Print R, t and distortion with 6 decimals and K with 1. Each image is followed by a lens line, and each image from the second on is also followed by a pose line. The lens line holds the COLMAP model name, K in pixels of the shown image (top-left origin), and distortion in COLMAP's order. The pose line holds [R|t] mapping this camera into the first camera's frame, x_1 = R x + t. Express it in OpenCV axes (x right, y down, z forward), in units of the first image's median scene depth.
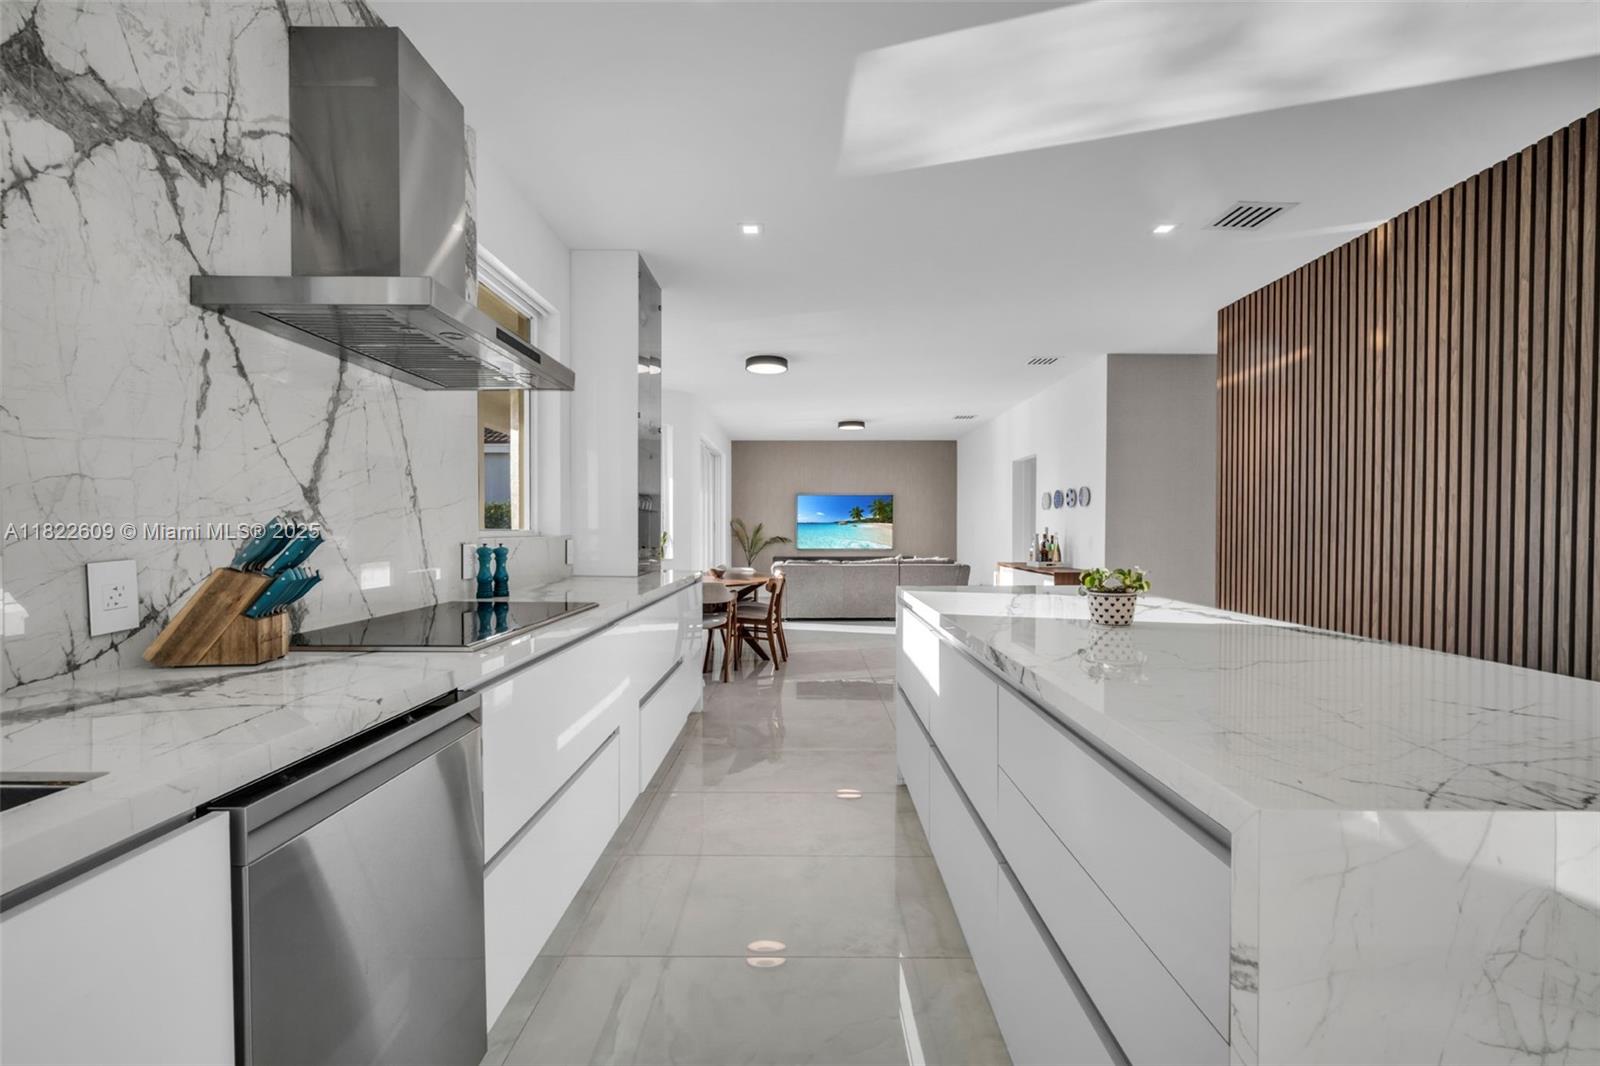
lens RADIAL K [[692.1, 0, 801.2], [0, 692.1, 539.2], [0, 0, 1]] dist [-0.000272, -0.000080]
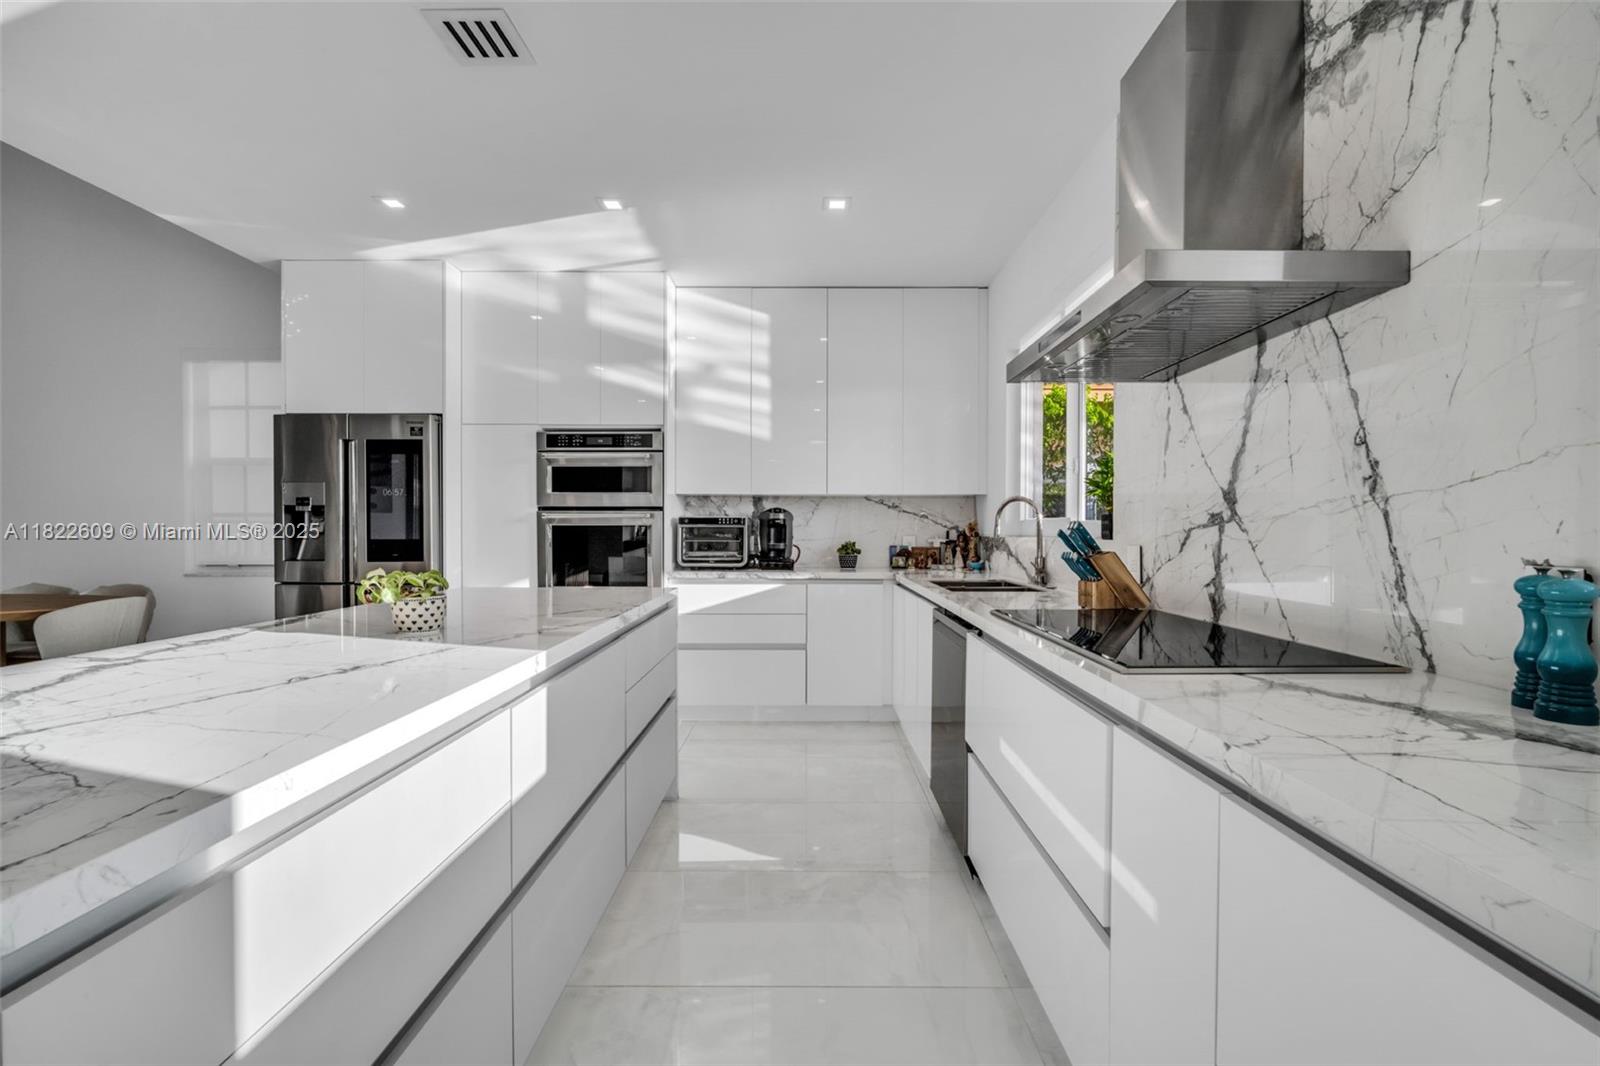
lens RADIAL K [[692.1, 0, 801.2], [0, 692.1, 539.2], [0, 0, 1]] dist [-0.000272, -0.000080]
pose [[-0.999946, 0.001232, 0.010361, -0.071034], [0.001550, 0.999525, 0.030772, -0.031377], [-0.010318, 0.030786, -0.999473, 1.979692]]
